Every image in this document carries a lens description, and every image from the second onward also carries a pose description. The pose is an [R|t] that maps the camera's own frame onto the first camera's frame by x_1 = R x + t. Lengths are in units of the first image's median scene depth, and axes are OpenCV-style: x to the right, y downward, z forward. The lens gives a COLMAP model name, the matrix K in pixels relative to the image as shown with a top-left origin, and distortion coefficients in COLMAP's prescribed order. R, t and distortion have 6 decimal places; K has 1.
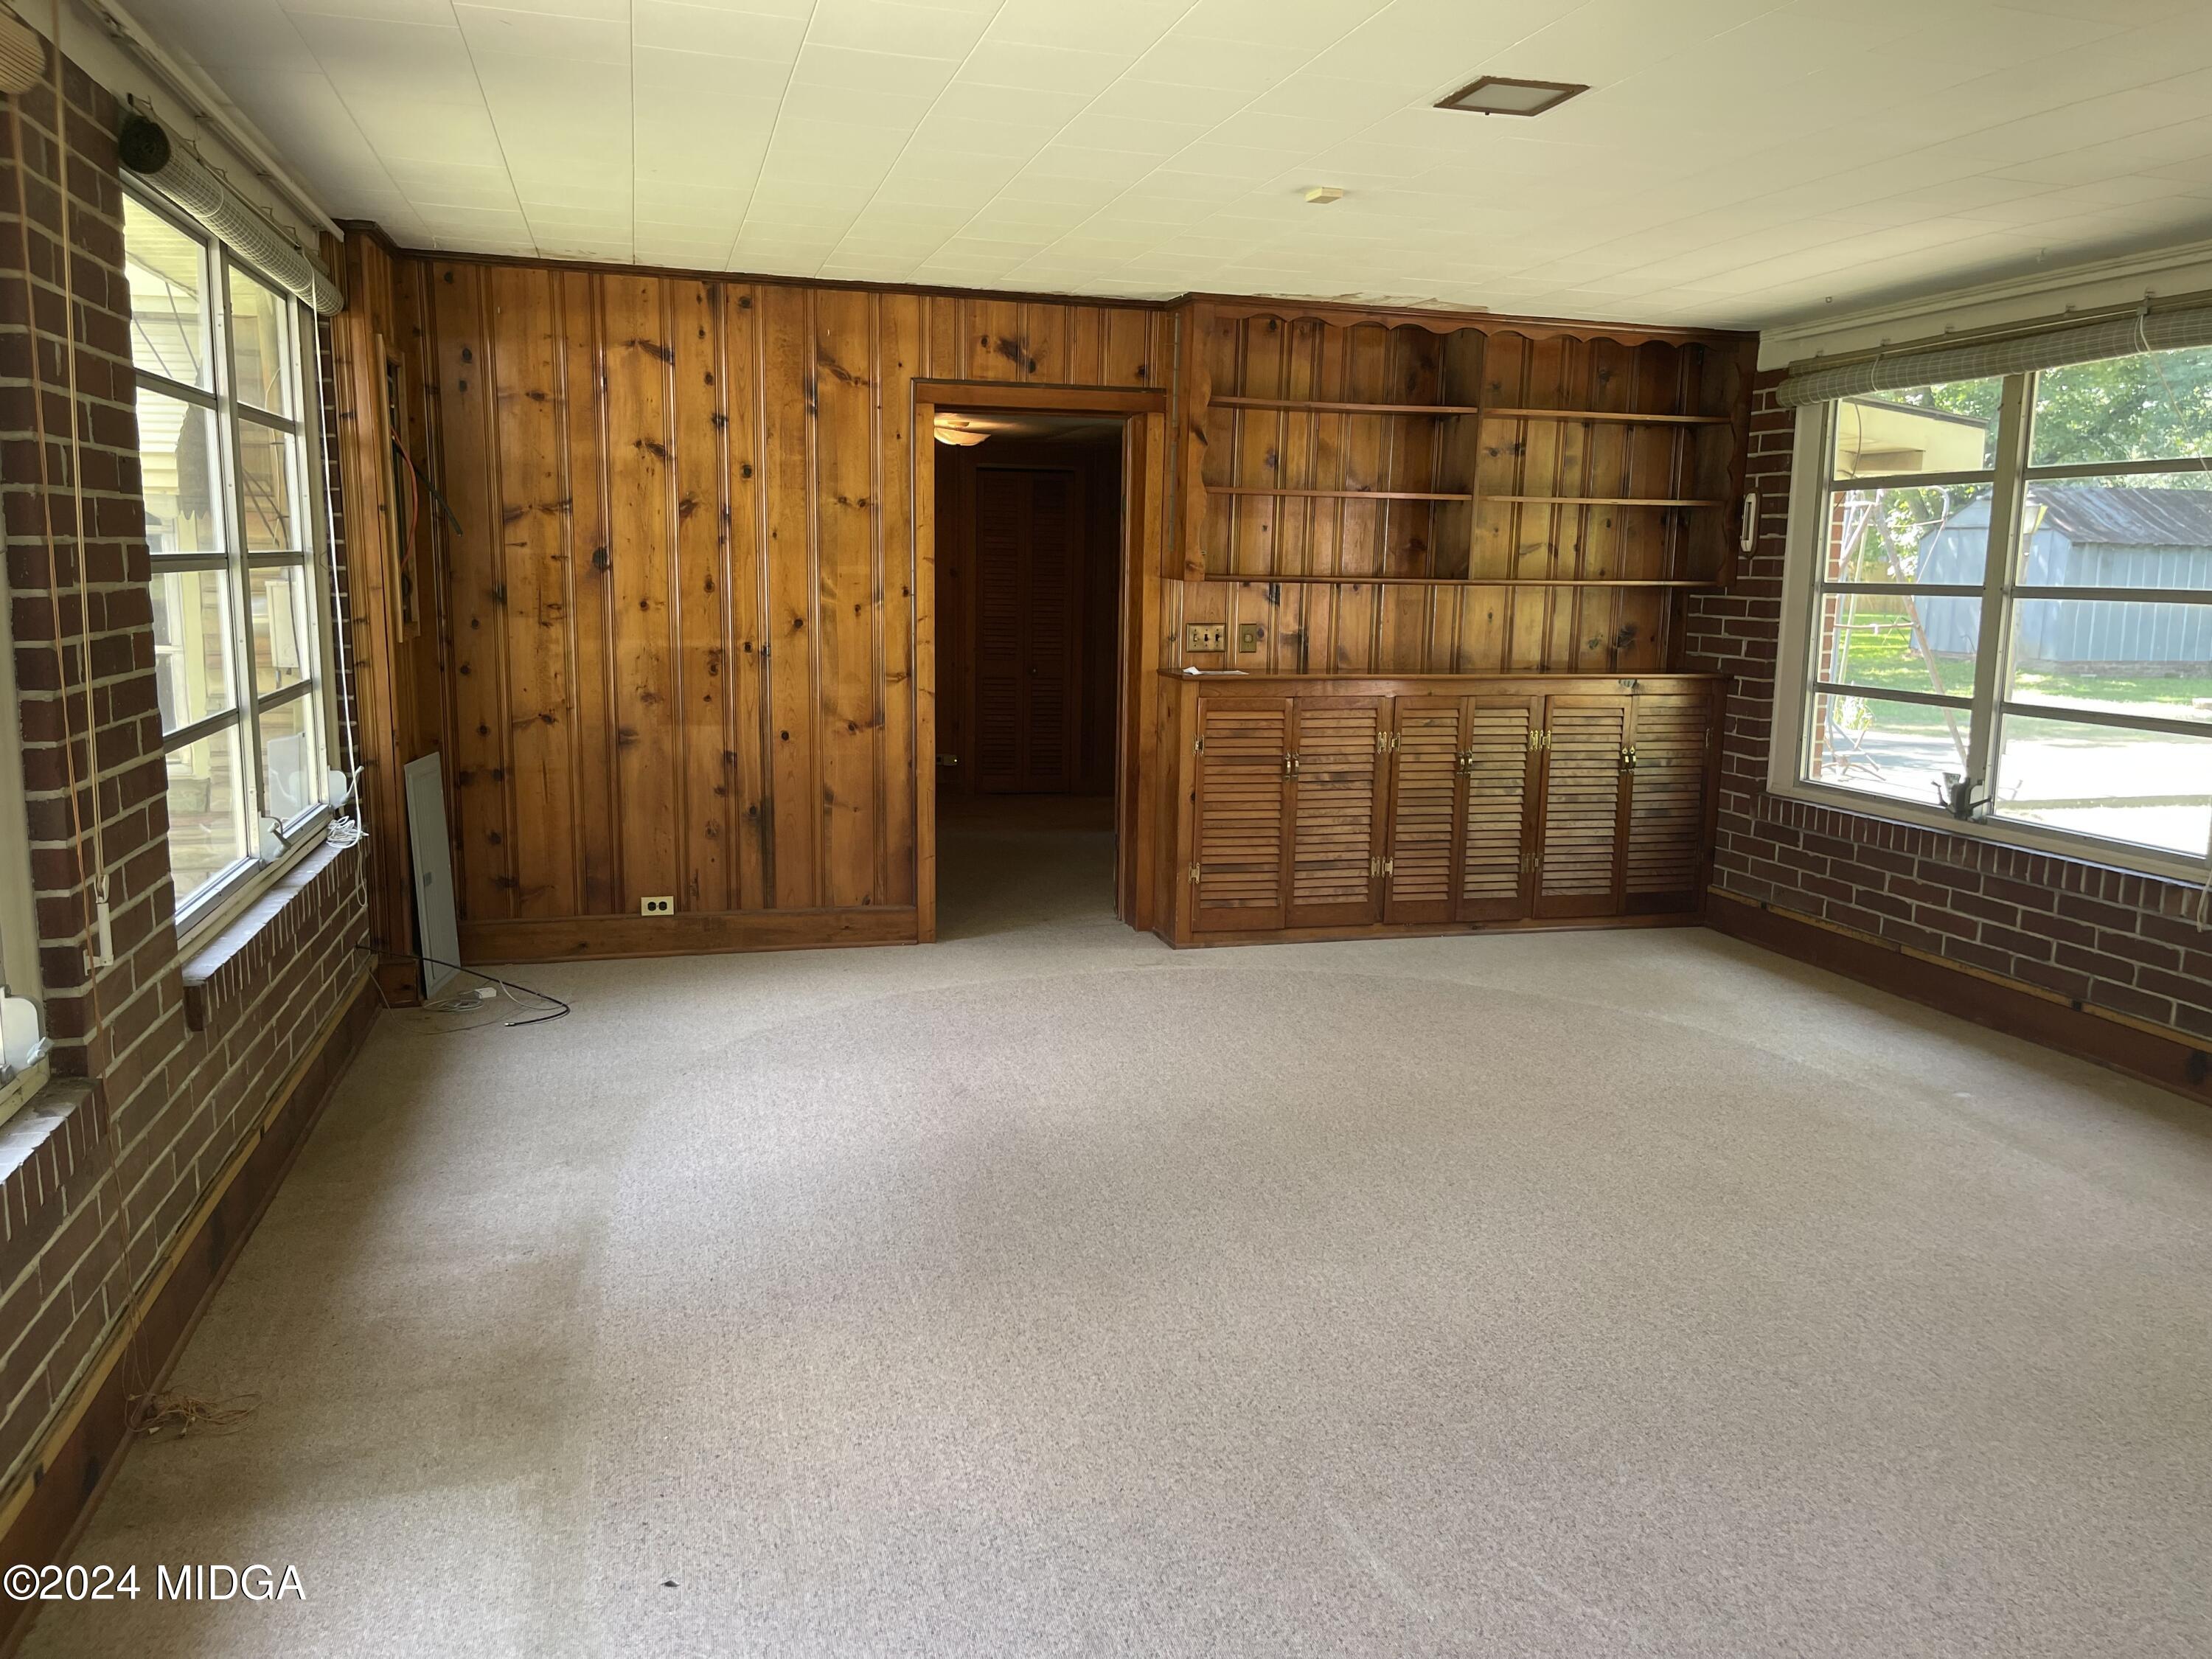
lens RADIAL K [[1694.5, 0, 1103.0], [0, 1694.5, 837.8], [0, 0, 1]] dist [0.058514, -0.085891]
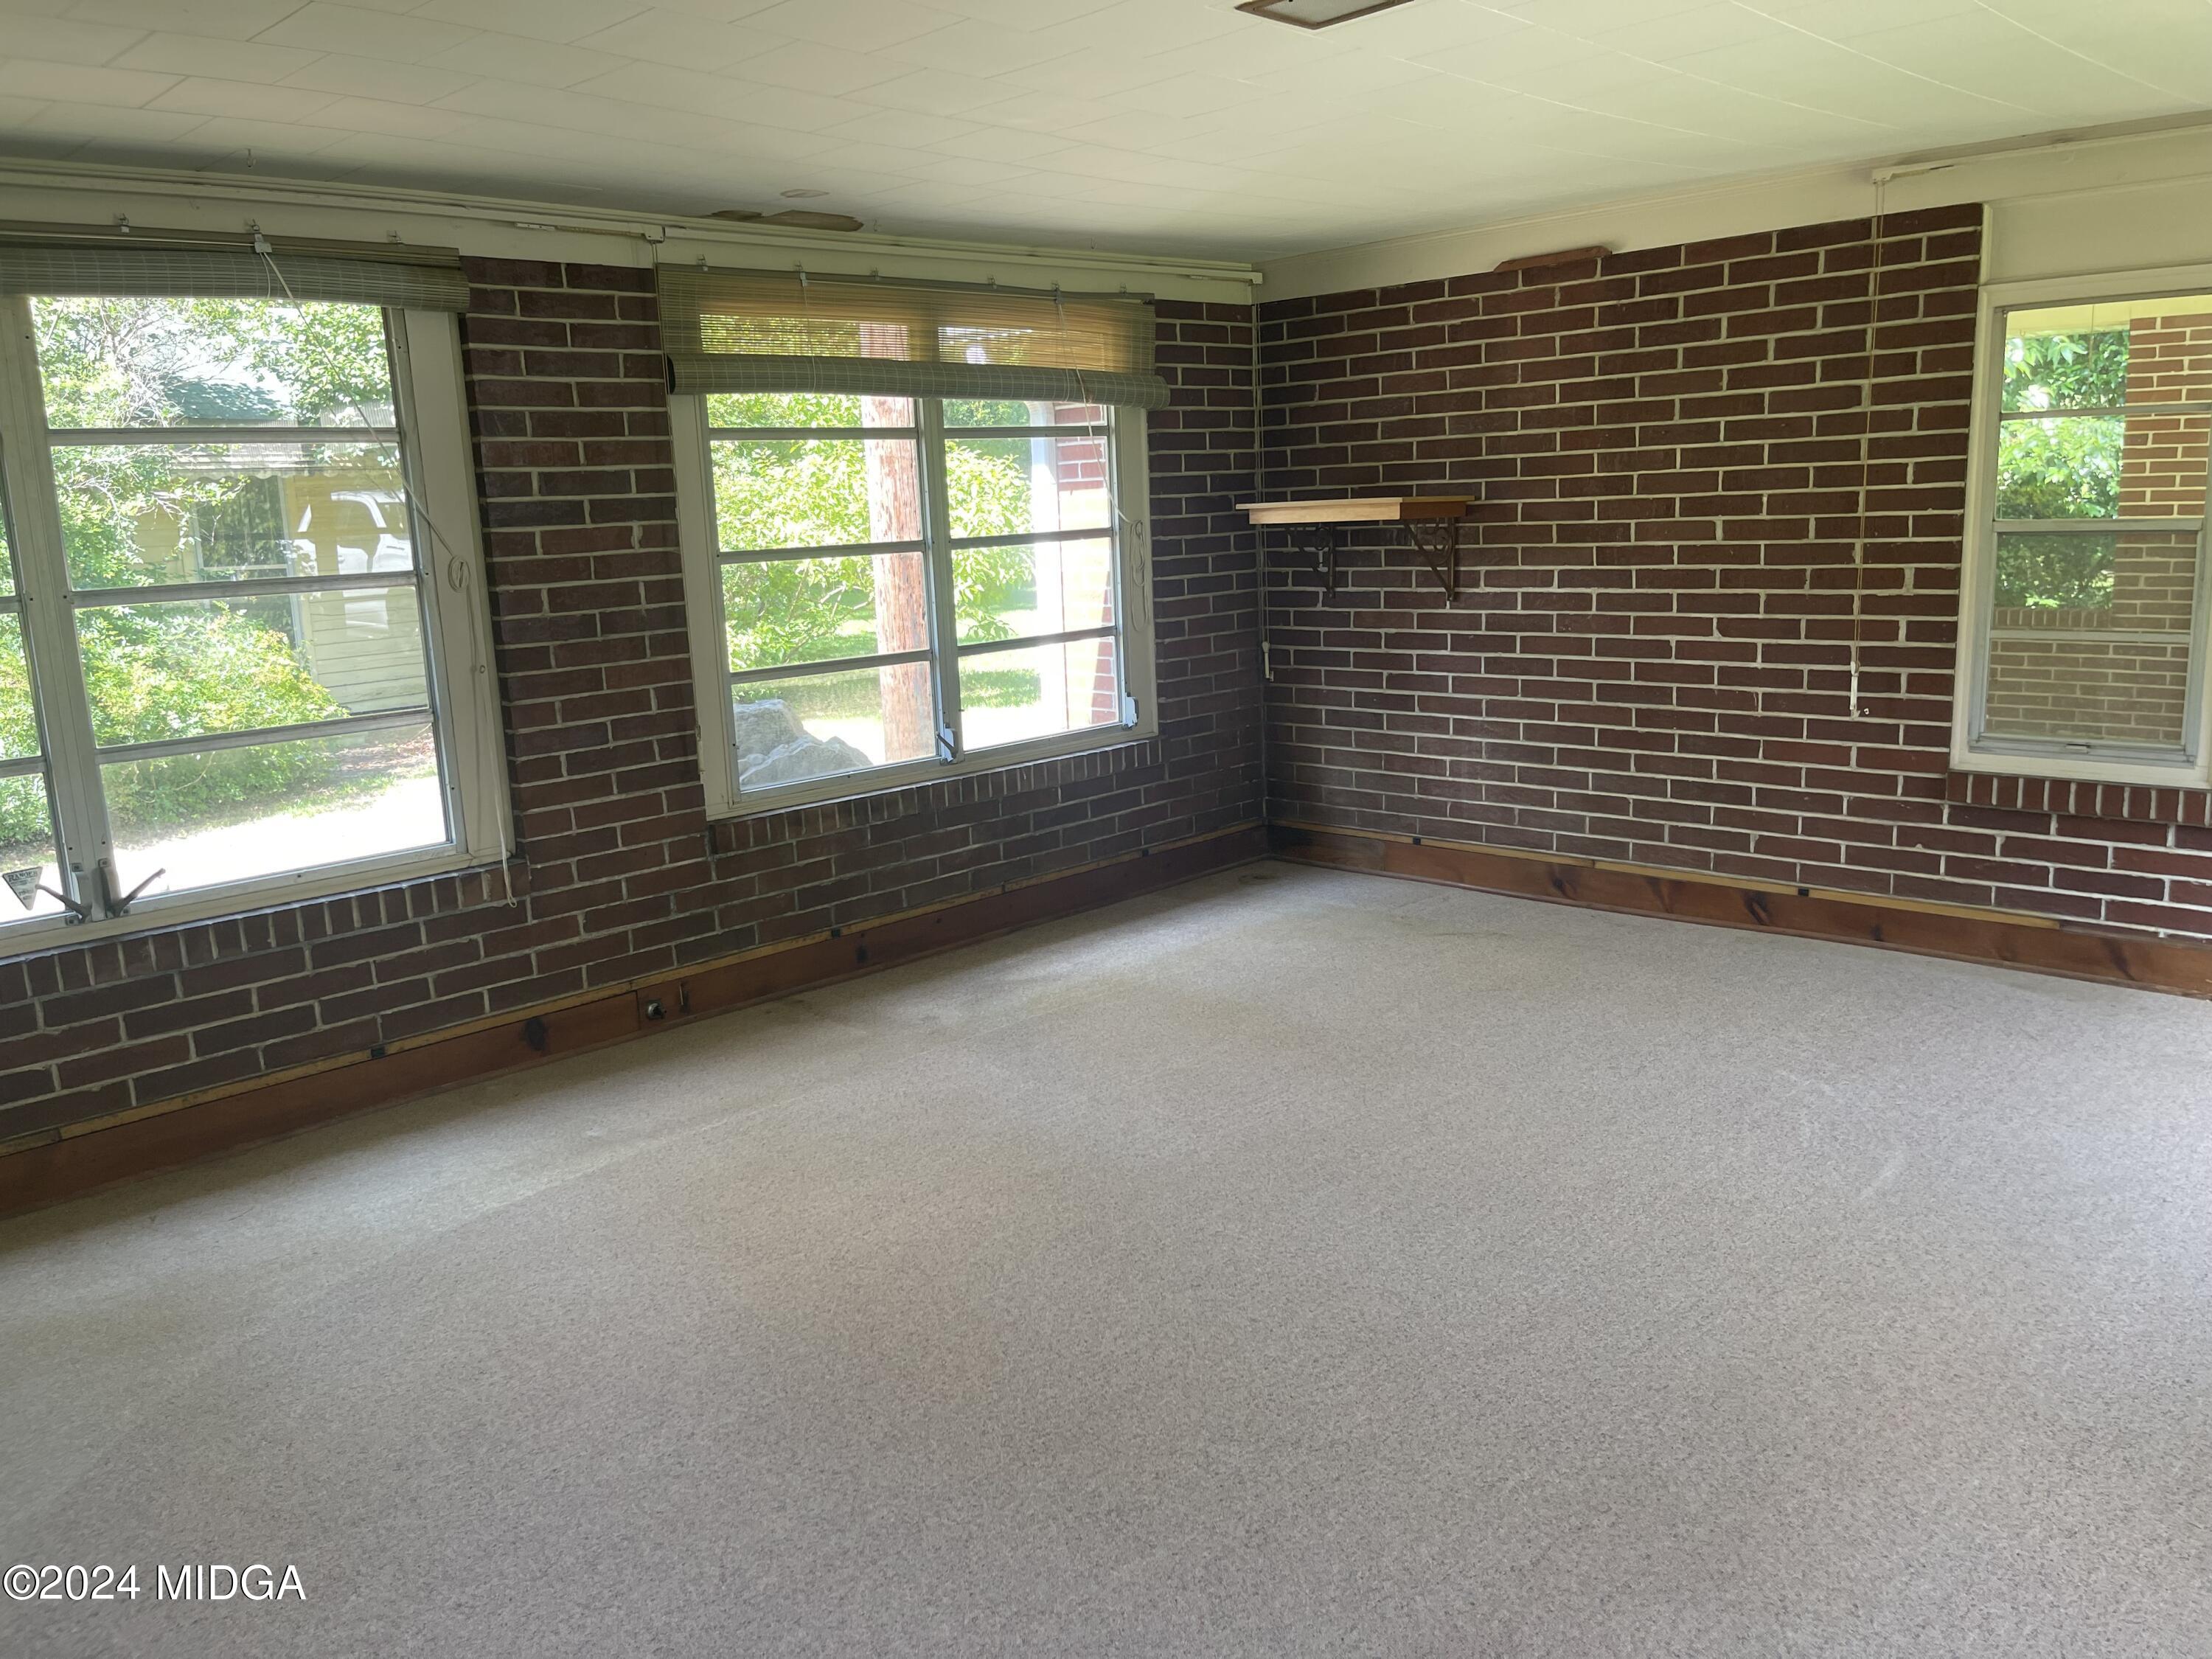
lens RADIAL K [[1694.5, 0, 1099.2], [0, 1694.5, 820.3], [0, 0, 1]] dist [0.058514, -0.085891]
pose [[-0.511793, -0.152674, 0.845434, -0.352146], [0.179479, 0.943367, 0.279009, -0.199487], [-0.840152, 0.294533, -0.455407, 1.101134]]
